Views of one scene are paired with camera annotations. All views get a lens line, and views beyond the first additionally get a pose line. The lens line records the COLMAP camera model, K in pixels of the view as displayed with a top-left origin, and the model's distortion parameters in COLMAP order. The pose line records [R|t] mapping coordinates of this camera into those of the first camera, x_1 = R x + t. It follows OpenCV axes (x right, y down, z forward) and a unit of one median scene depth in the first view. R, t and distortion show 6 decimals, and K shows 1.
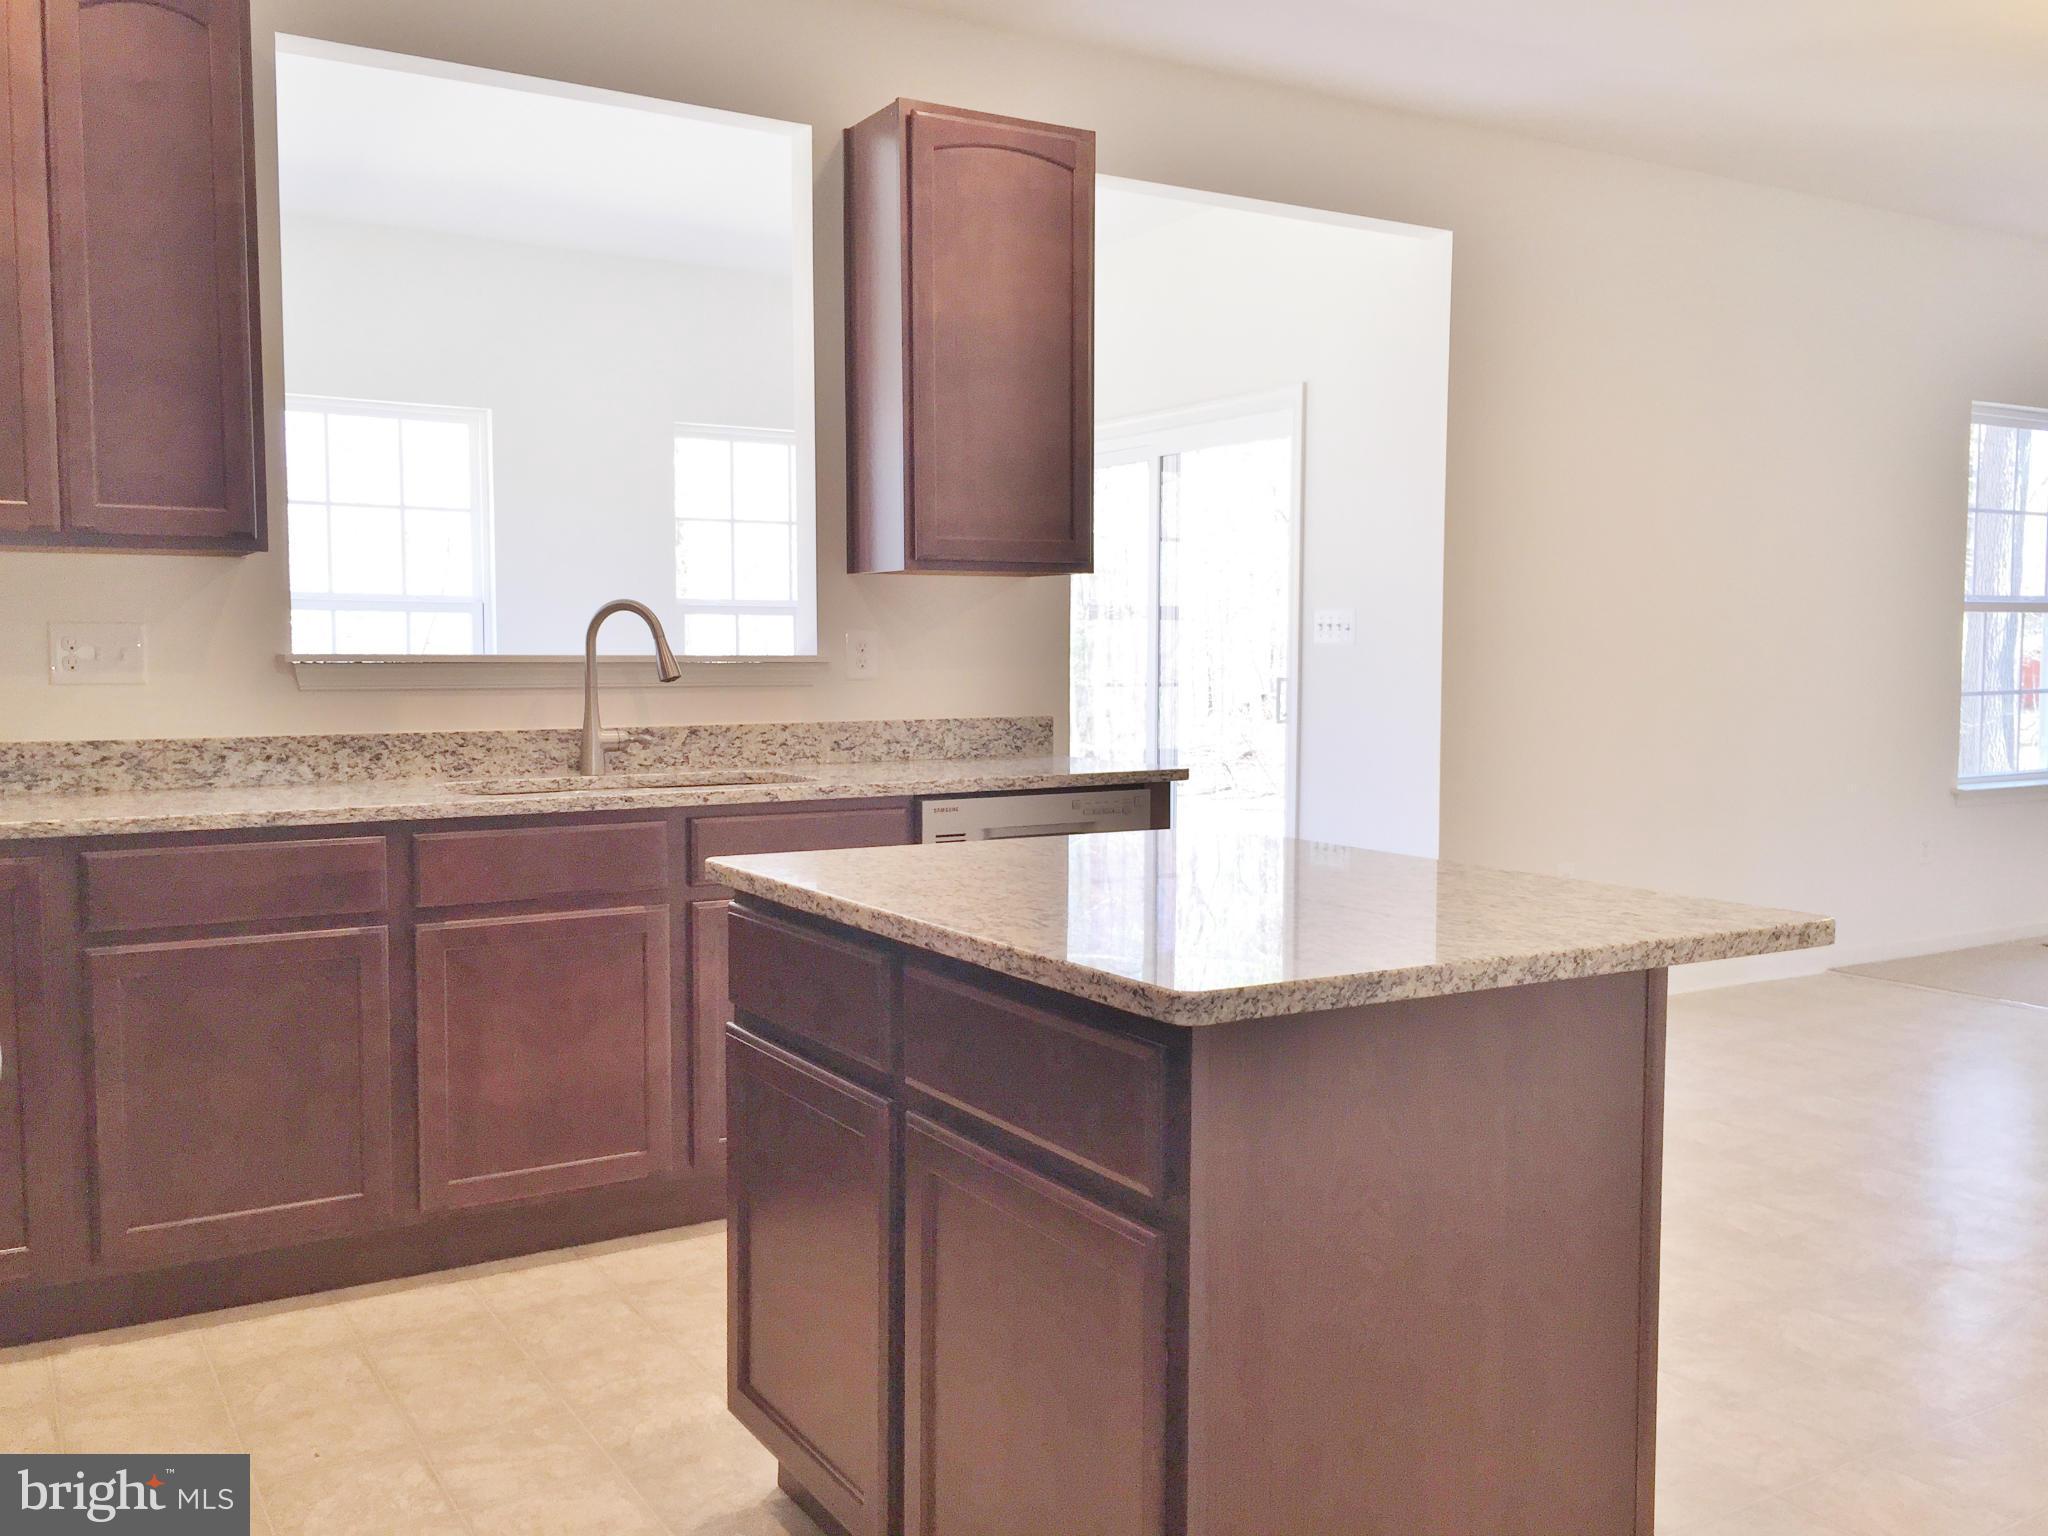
lens RADIAL K [[1765.4, 0, 1015.9], [0, 1765.4, 769.0], [0, 0, 1]] dist [0.073585, -0.016116]
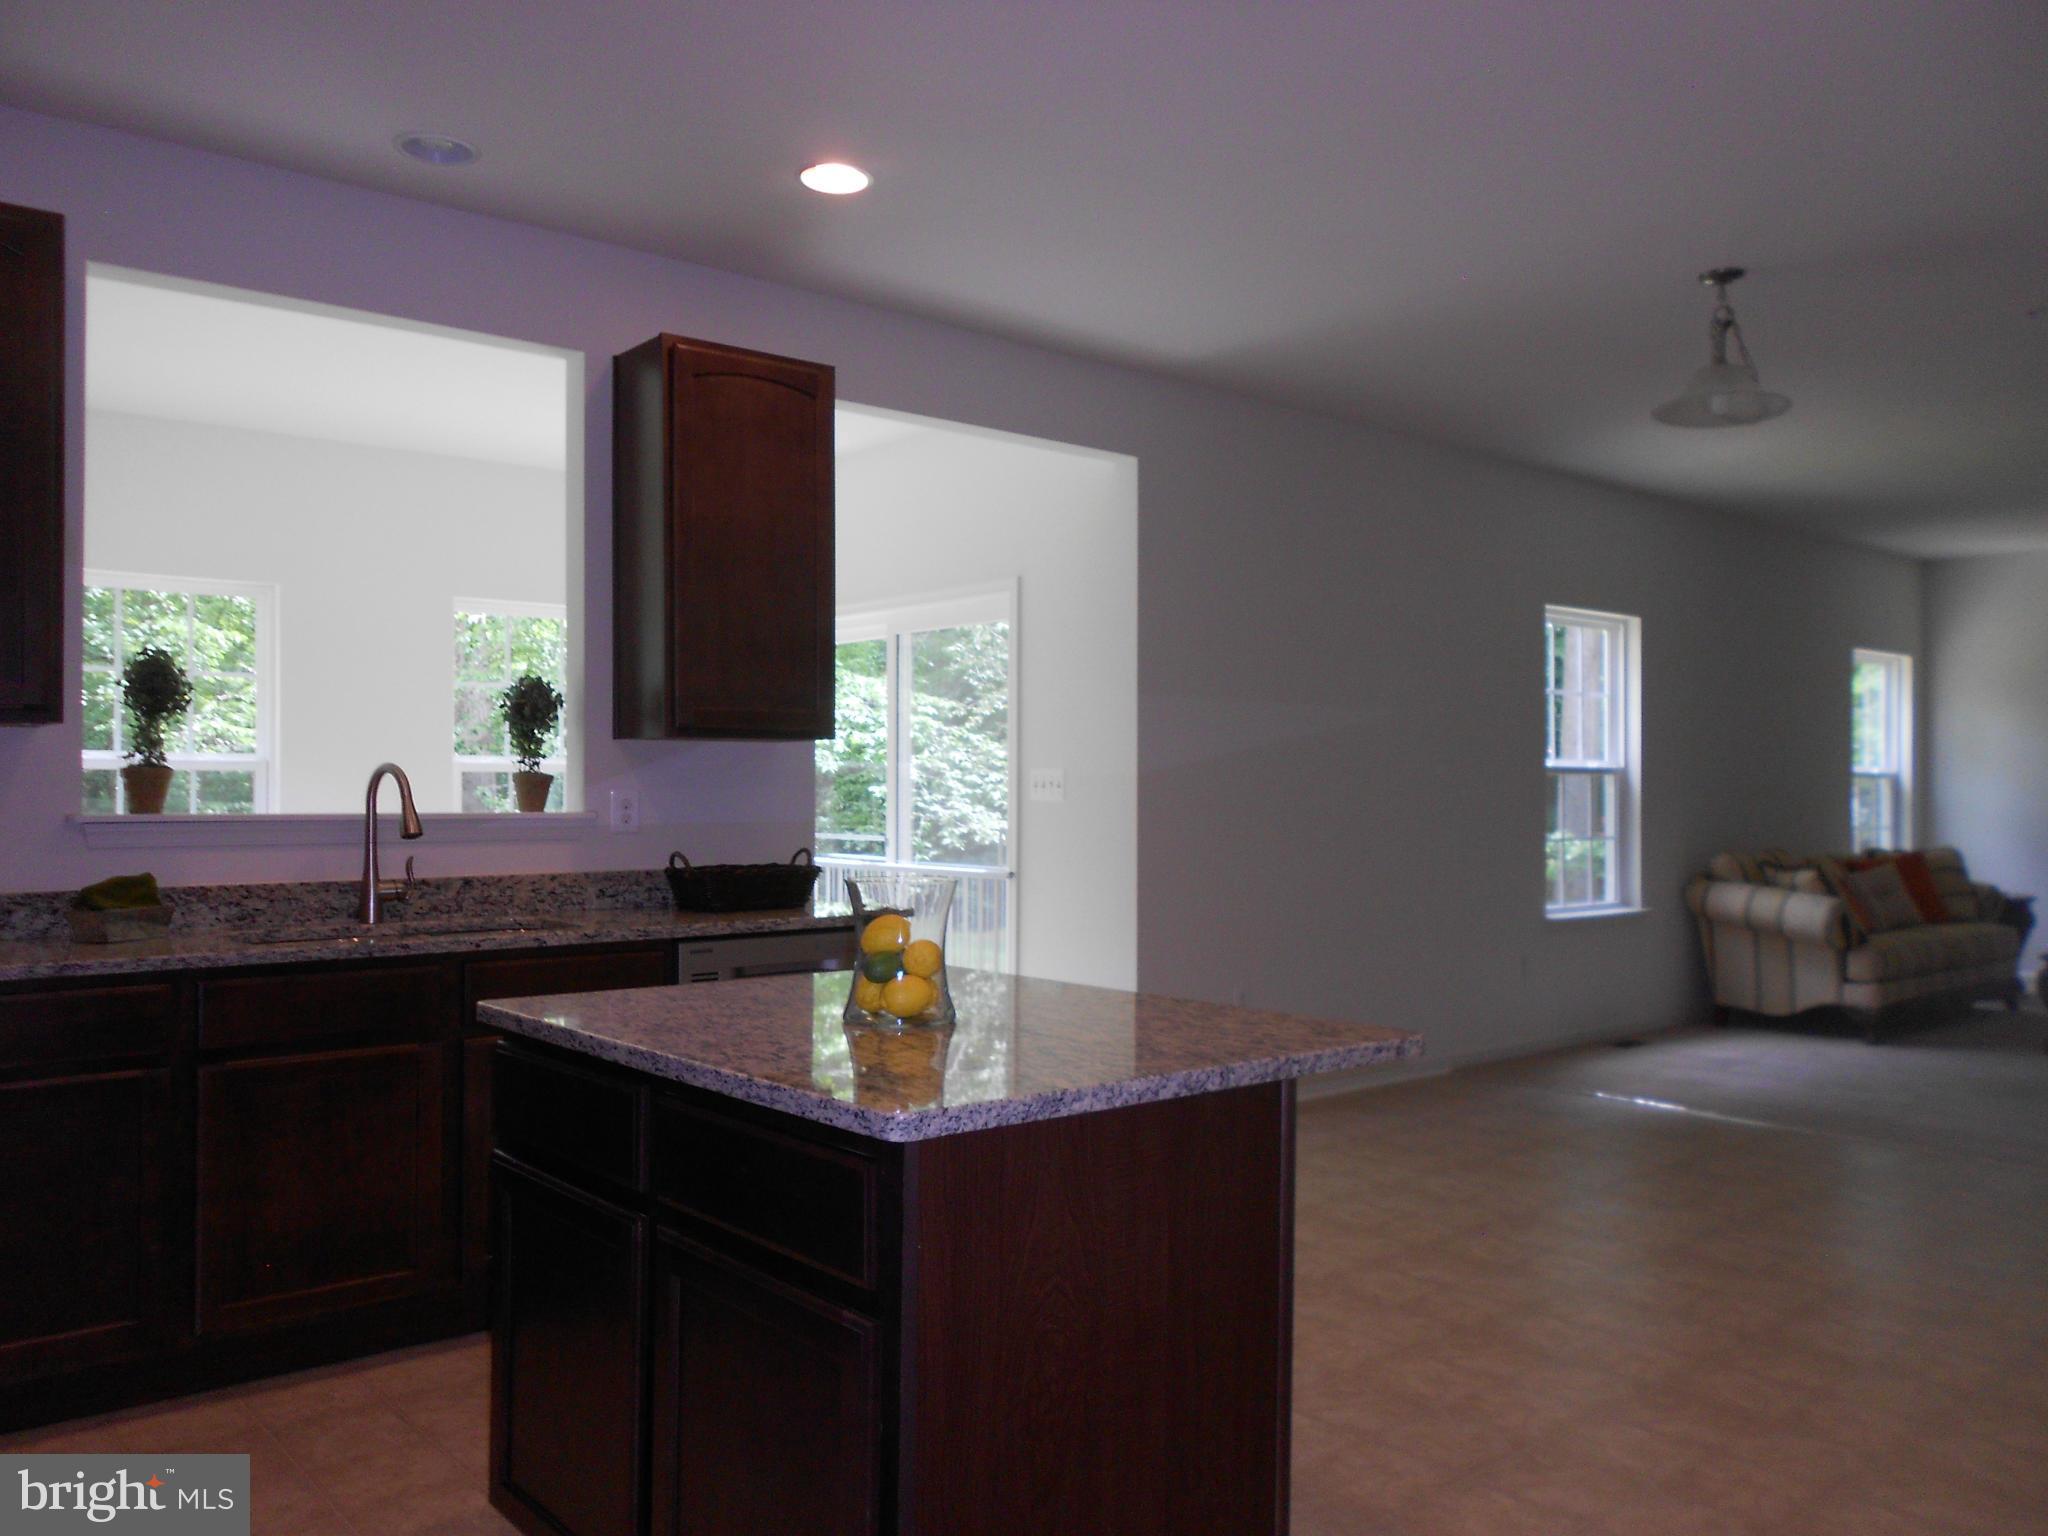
lens RADIAL K [[1588.2, 0, 1022.9], [0, 1588.2, 781.3], [0, 0, 1]] dist [-0.000342, 0.003831]
pose [[0.988198, 0.001797, 0.153173, 0.008432], [0.010007, 0.997038, -0.076259, -0.006071], [-0.152856, 0.076892, 0.985253, -0.033235]]
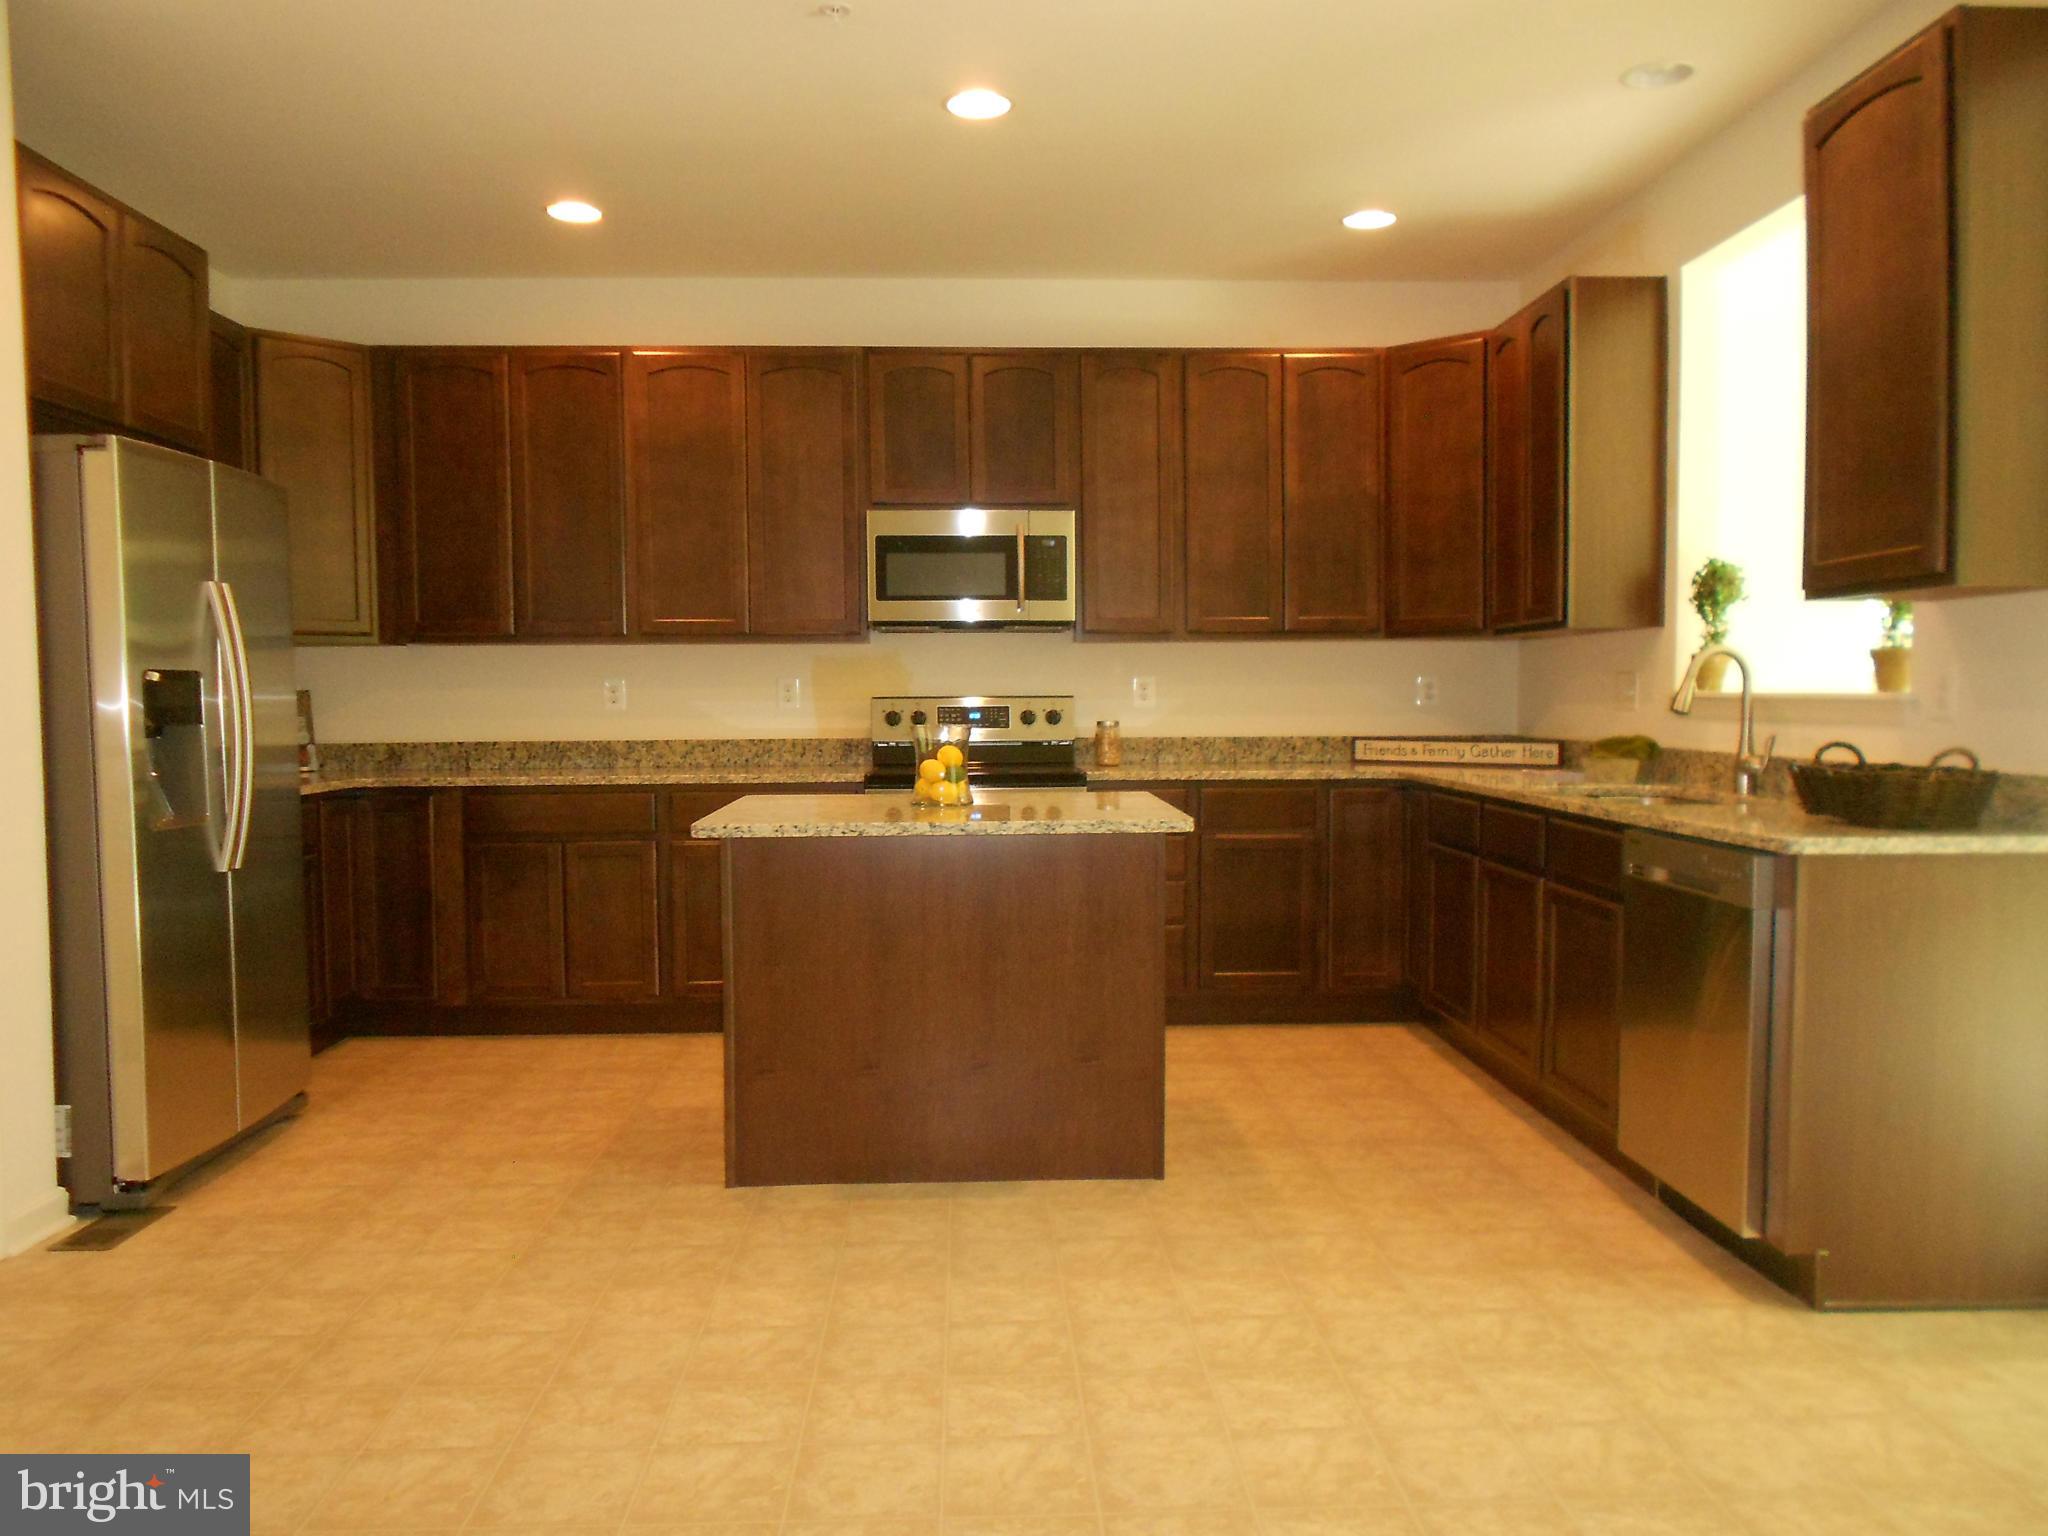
lens RADIAL K [[1588.2, 0, 1020.0], [0, 1588.2, 778.6], [0, 0, 1]] dist [-0.000342, 0.003831]
pose [[-0.487278, 0.049476, -0.871844, 1.056723], [-0.057135, 0.994448, 0.088366, -0.083694], [0.871376, 0.092872, -0.481746, 1.261395]]
